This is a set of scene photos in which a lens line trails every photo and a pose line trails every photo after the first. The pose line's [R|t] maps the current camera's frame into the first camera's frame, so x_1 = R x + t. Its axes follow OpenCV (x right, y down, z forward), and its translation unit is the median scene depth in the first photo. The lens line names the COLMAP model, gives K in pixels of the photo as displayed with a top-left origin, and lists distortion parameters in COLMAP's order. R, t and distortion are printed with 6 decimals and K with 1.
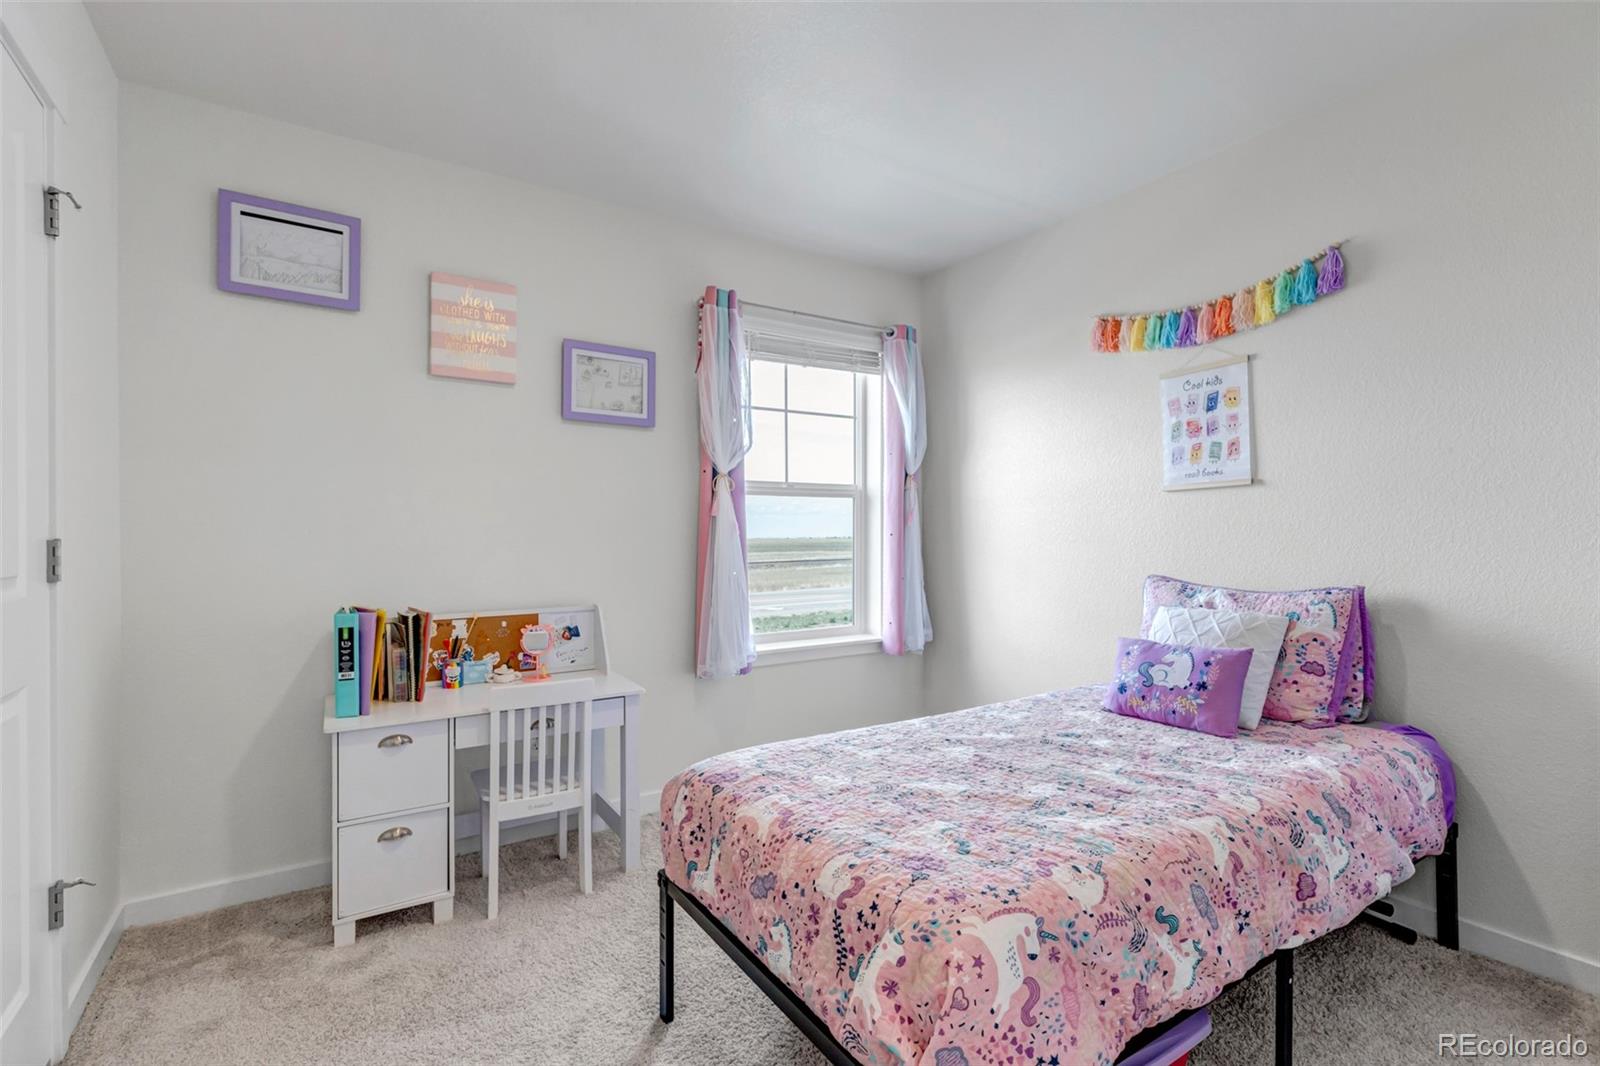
lens RADIAL K [[727.0, 0, 800.0], [0, 727.0, 533.0], [0, 0, 1]] dist [0.003074, 0.000182]
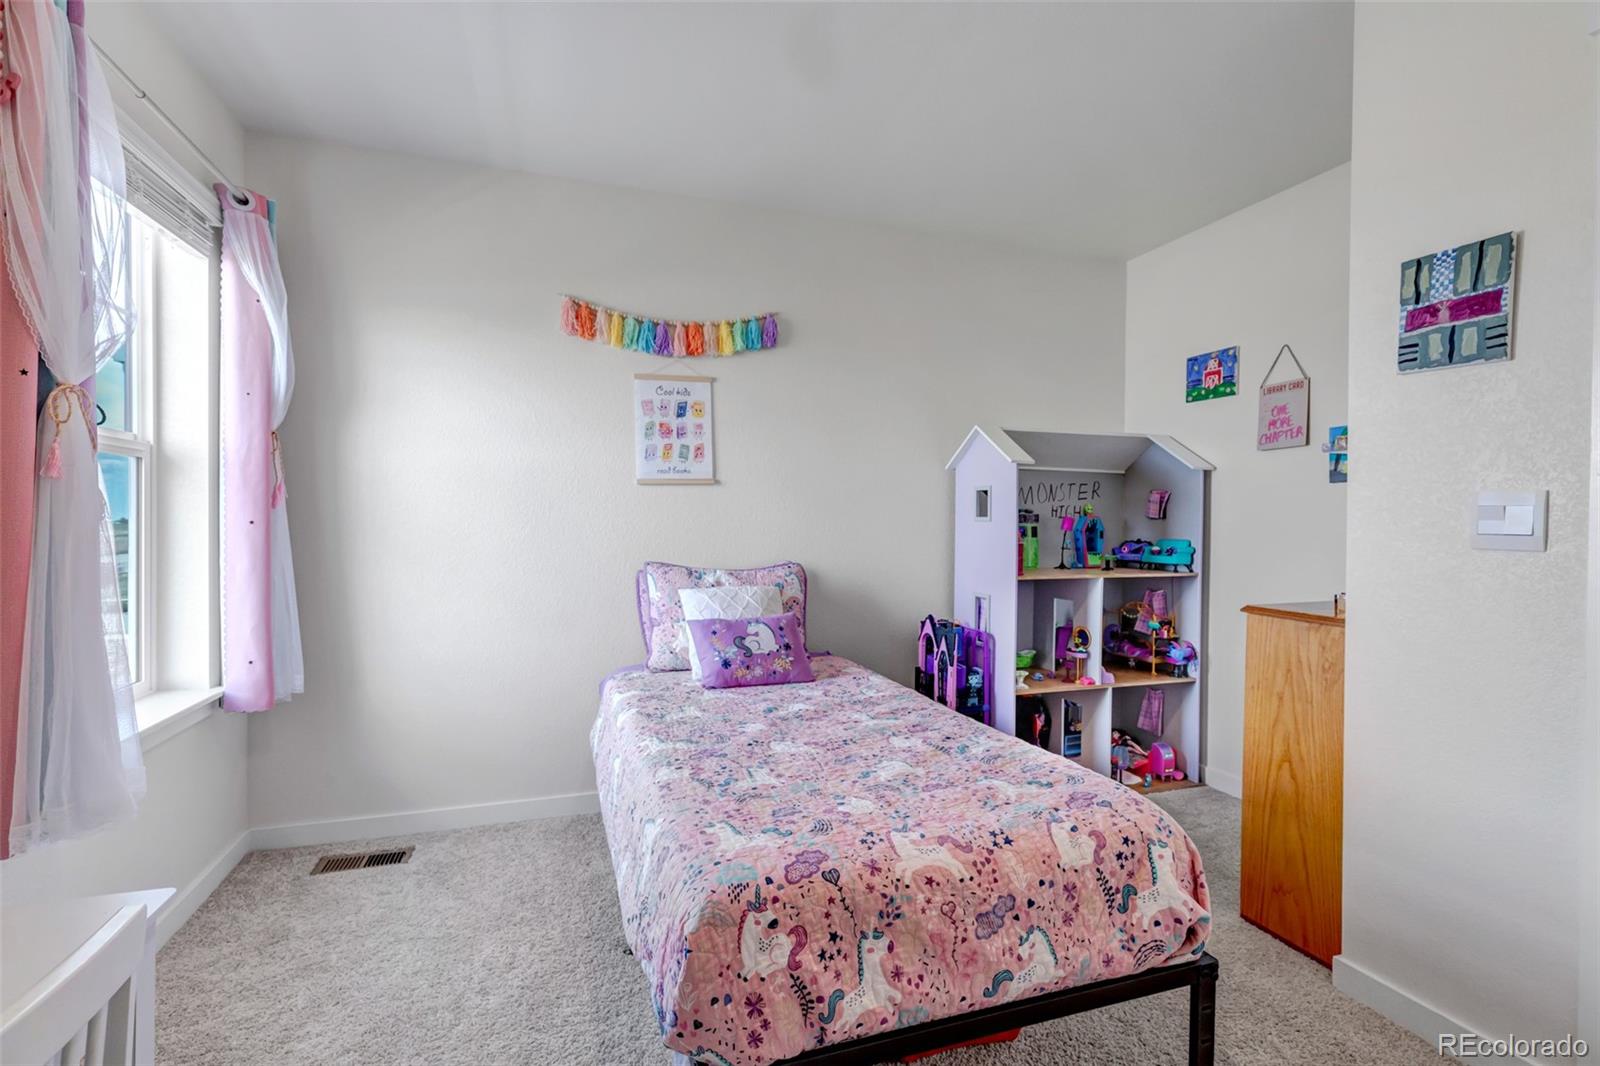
lens RADIAL K [[727.0, 0, 800.0], [0, 727.0, 533.0], [0, 0, 1]] dist [0.003074, 0.000182]
pose [[0.256475, -0.008526, 0.966513, -0.567875], [-0.006523, 0.999923, 0.010552, 0.002611], [-0.966529, -0.009011, 0.256400, 0.587372]]
